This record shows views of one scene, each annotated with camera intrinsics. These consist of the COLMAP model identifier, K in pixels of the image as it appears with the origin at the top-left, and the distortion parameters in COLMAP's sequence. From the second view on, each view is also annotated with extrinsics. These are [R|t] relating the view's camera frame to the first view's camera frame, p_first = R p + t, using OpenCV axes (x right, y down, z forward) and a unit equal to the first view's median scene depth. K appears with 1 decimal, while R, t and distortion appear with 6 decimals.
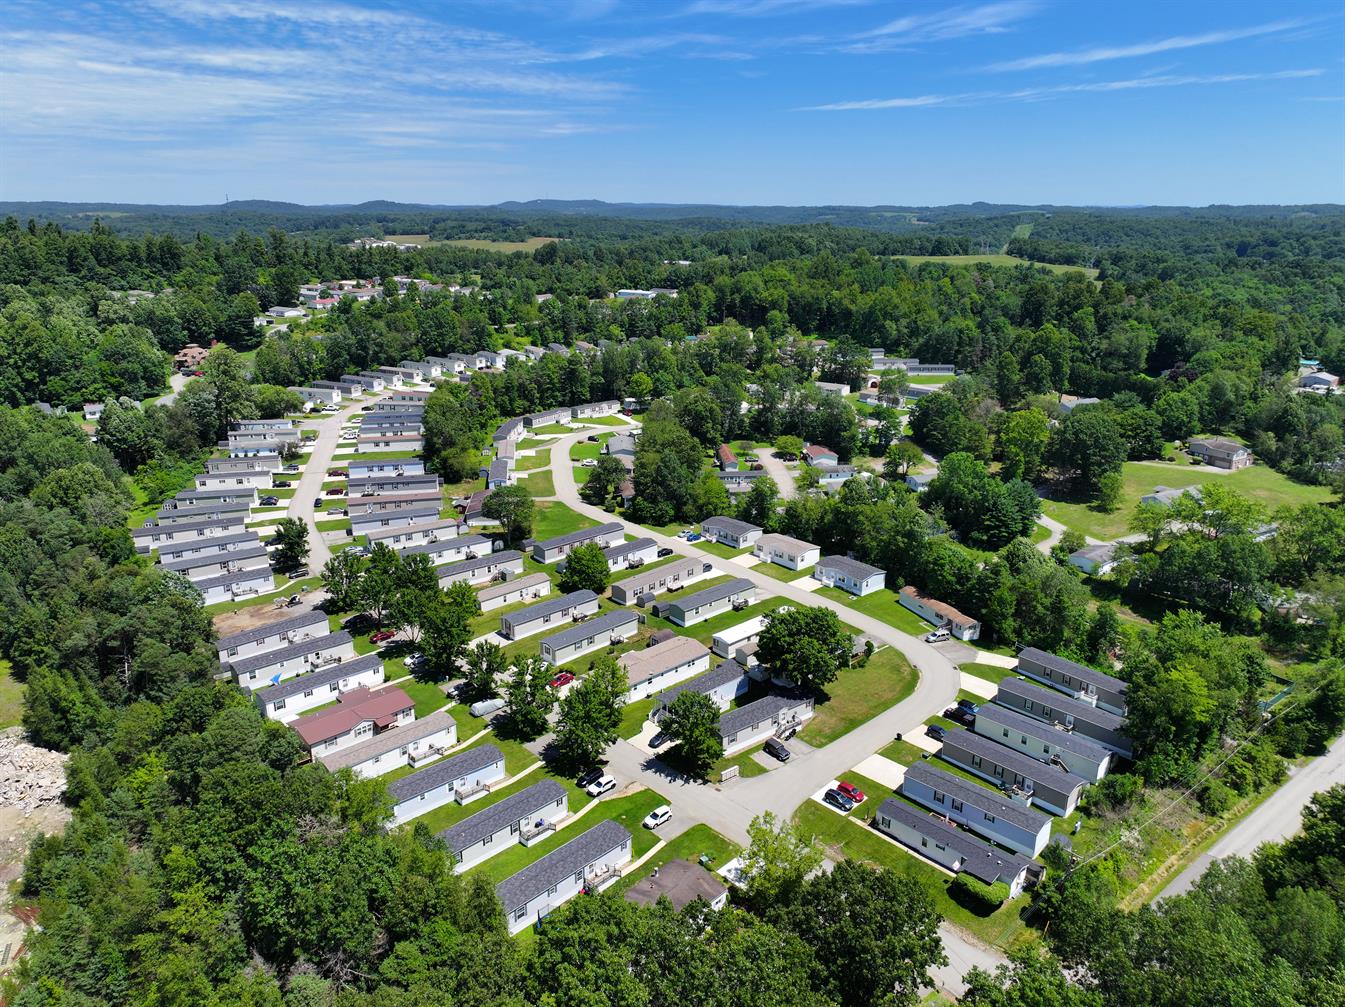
lens RADIAL K [[939.5, 0, 672.5], [0, 939.5, 503.5], [0, 0, 1]] dist [0.007378, 0.013806]
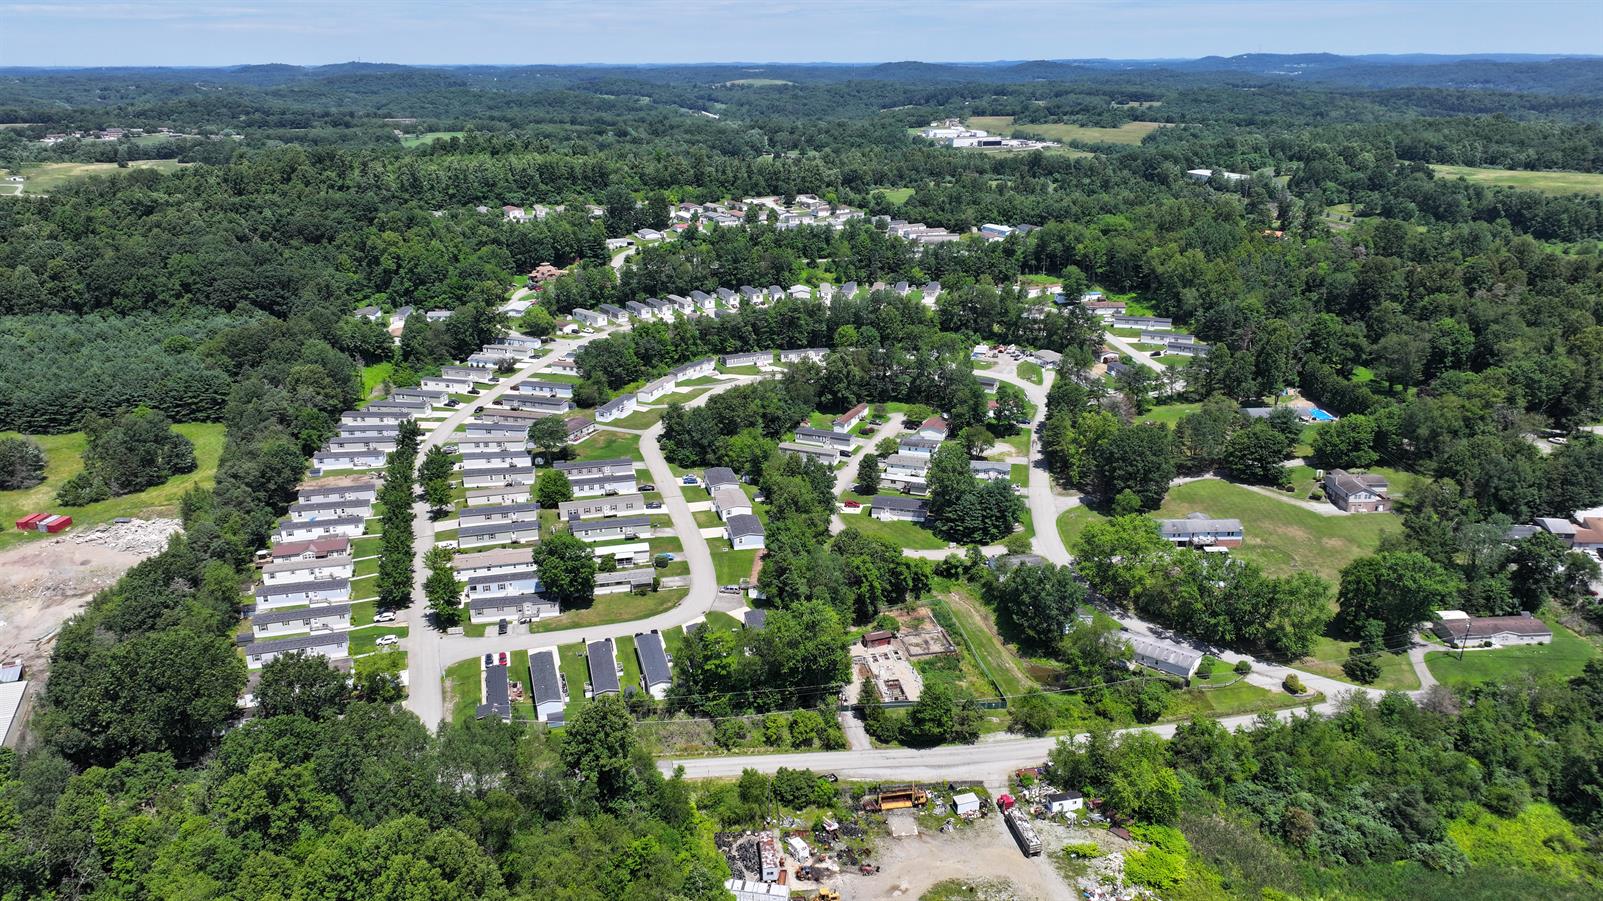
lens RADIAL K [[1119.9, 0, 801.5], [0, 1119.9, 450.5], [0, 0, 1]] dist [0.004013, 0.011614]
pose [[0.871335, 0.154143, -0.465849, 0.650135], [-0.139823, 0.988015, 0.065392, -0.093727], [0.470345, 0.008158, 0.882445, -0.157542]]
